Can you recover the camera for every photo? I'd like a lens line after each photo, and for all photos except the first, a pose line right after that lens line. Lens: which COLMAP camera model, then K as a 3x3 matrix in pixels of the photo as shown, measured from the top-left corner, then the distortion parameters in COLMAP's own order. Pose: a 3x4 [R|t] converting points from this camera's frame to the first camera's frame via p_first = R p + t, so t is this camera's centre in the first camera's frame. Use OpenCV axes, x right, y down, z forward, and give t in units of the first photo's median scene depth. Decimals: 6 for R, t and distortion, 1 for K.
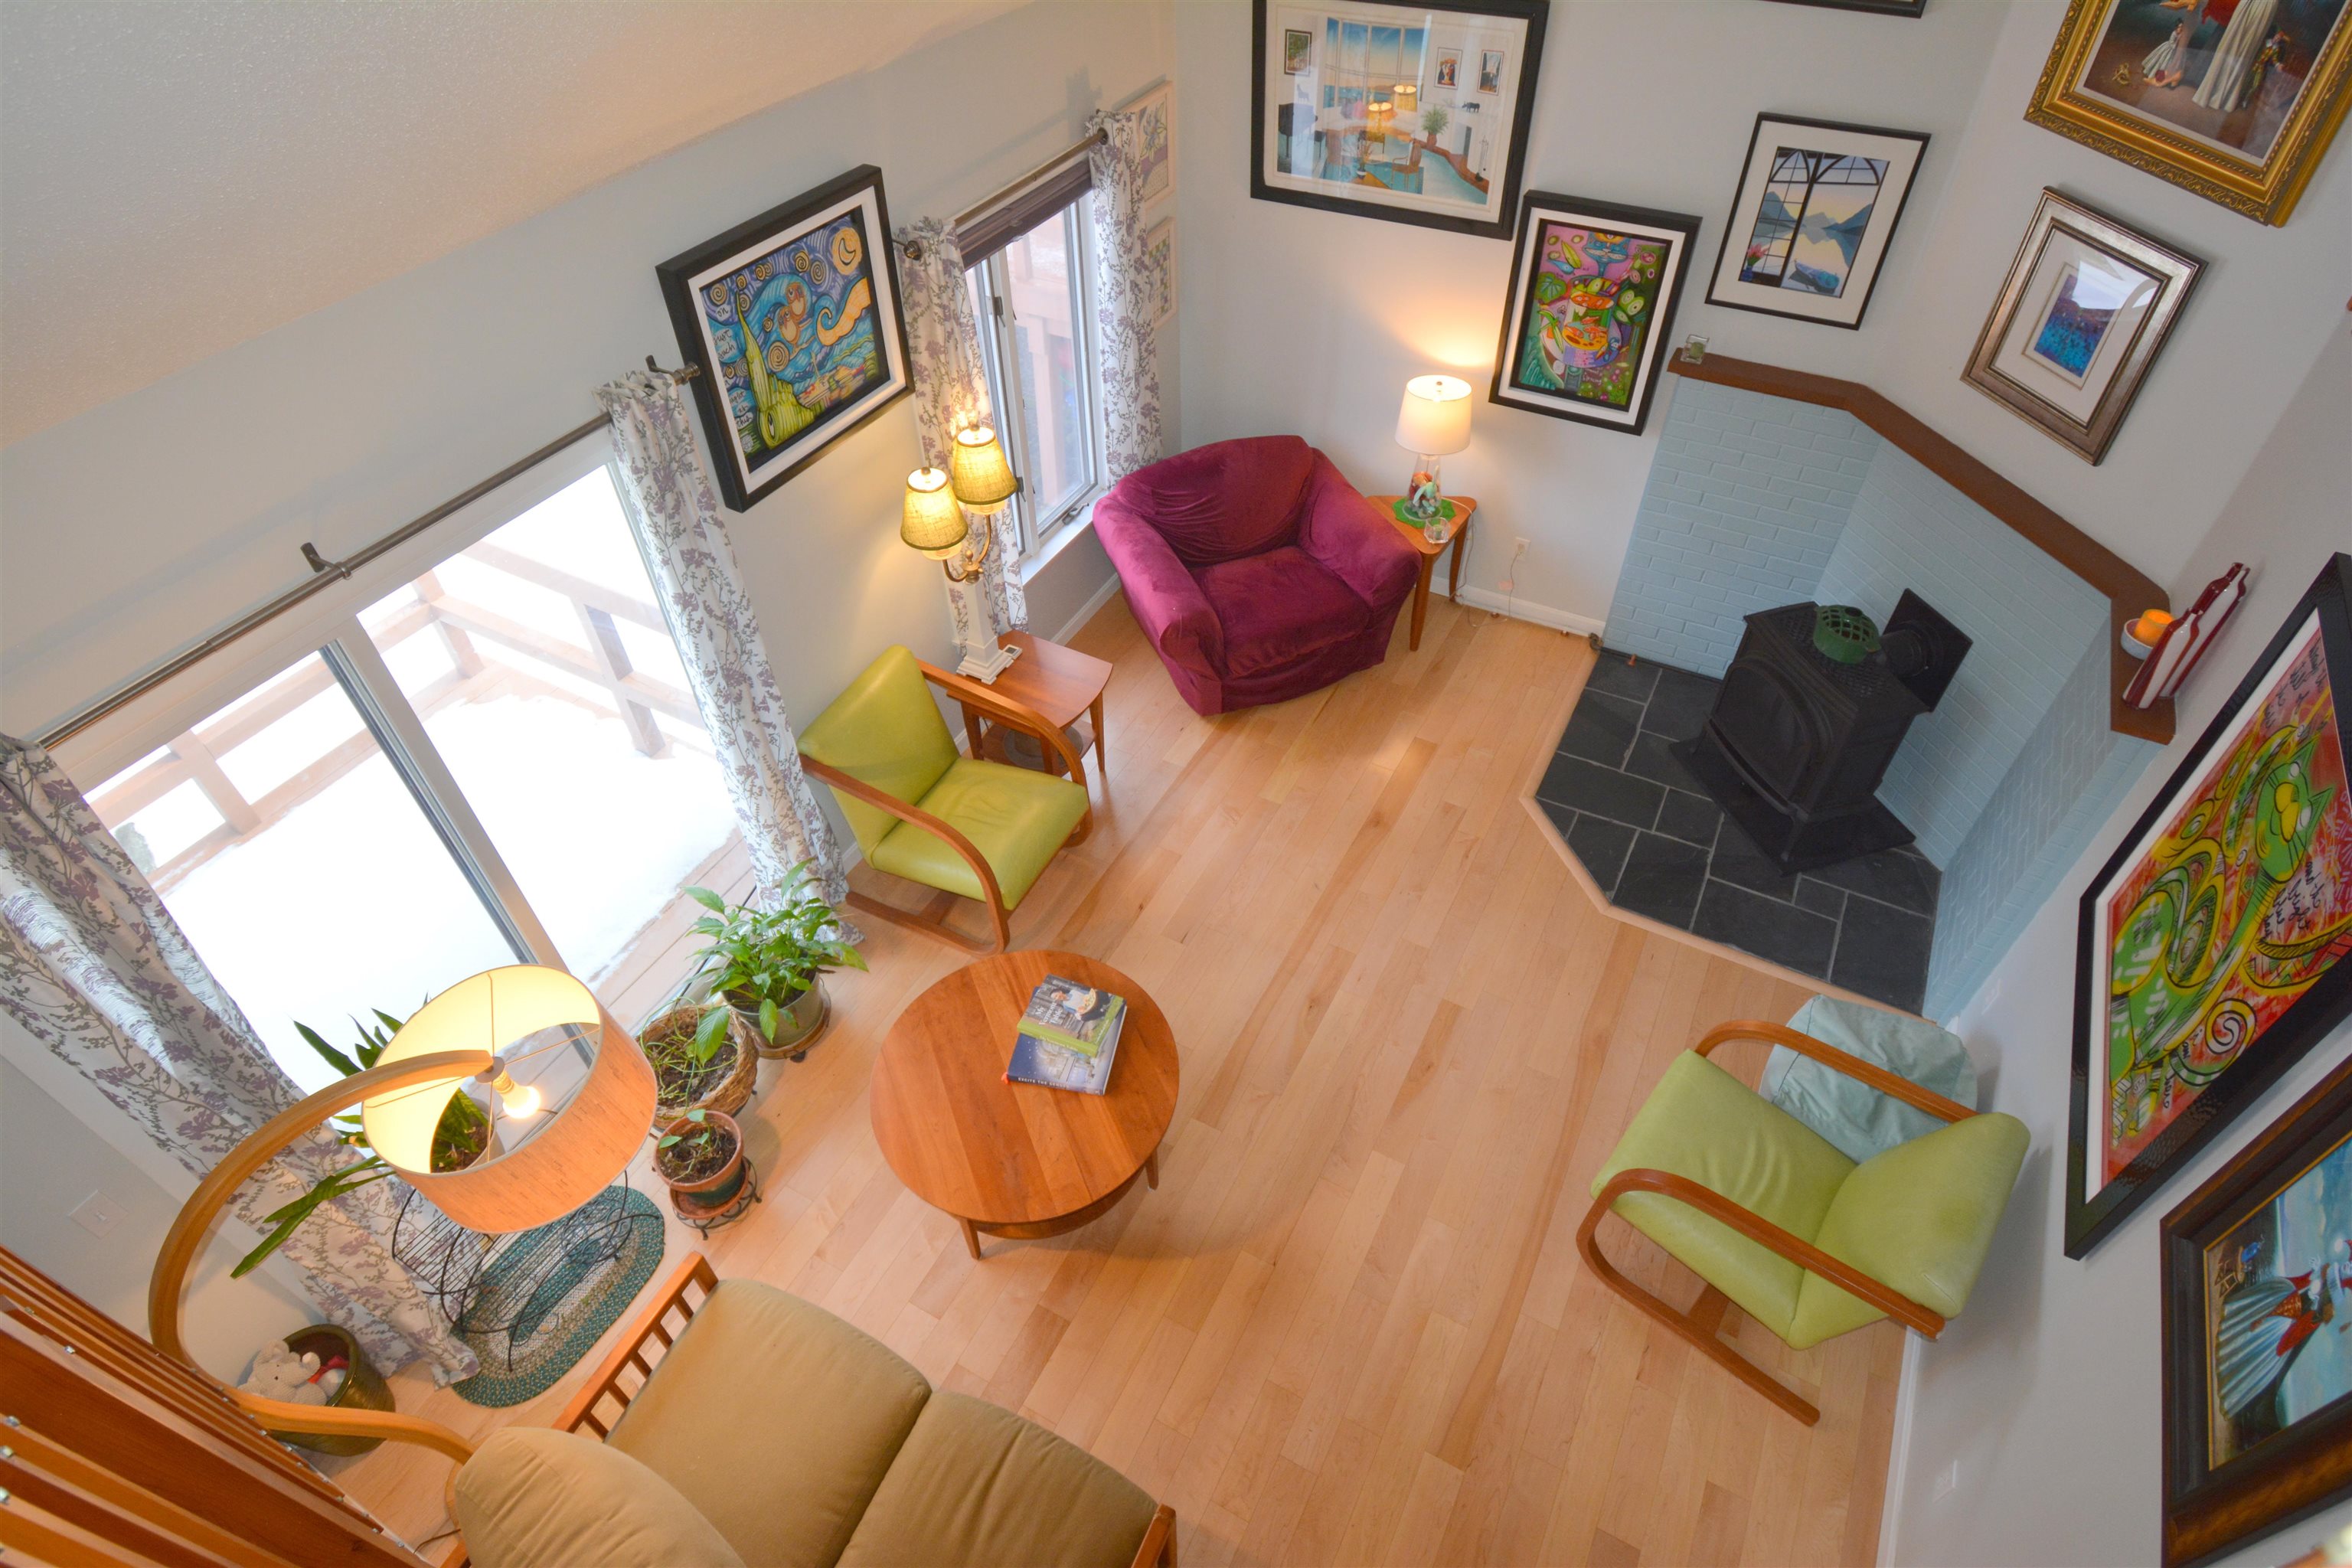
lens RADIAL K [[1228.6, 0, 1186.0], [0, 1228.6, 796.6], [0, 0, 1]] dist [0.000974, -0.018454]
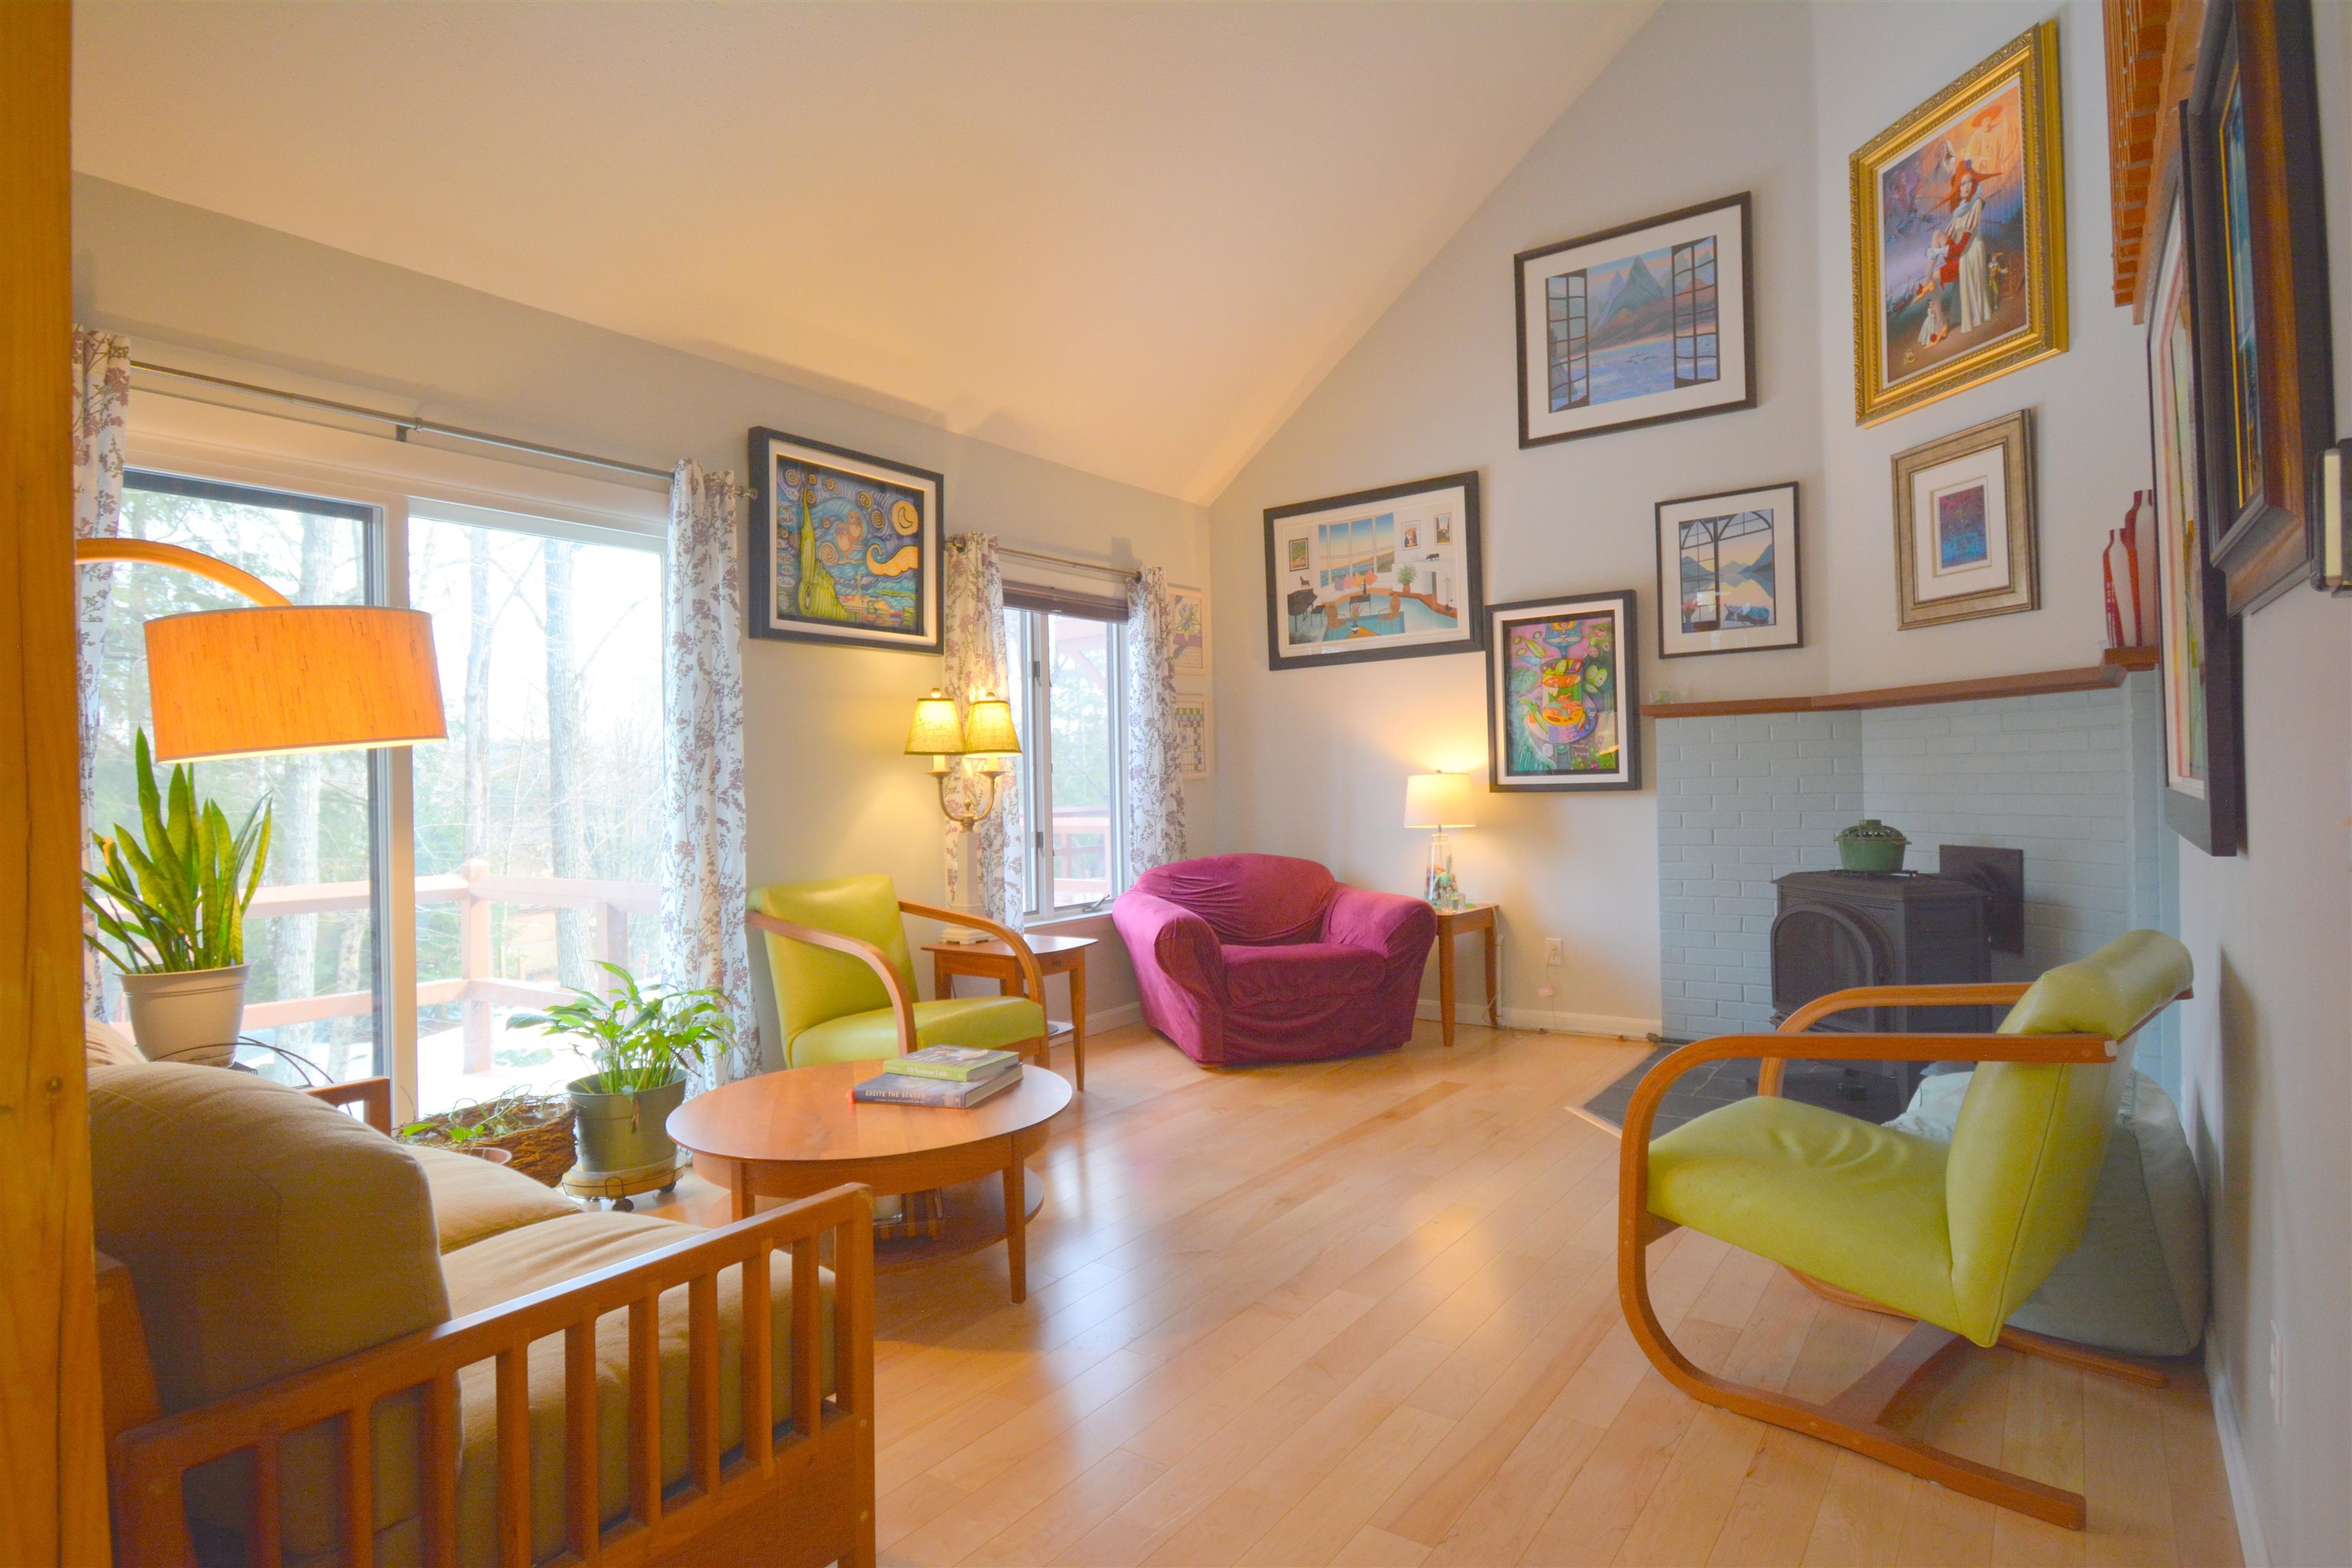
lens RADIAL K [[1249.6, 0, 1184.4], [0, 1249.6, 784.4], [0, 0, 1]] dist [0.010741, -0.023184]
pose [[0.991988, -0.010842, -0.125866, 0.157788], [-0.081777, 0.704304, -0.705172, 0.586835], [0.096293, 0.709815, 0.697775, 0.285410]]
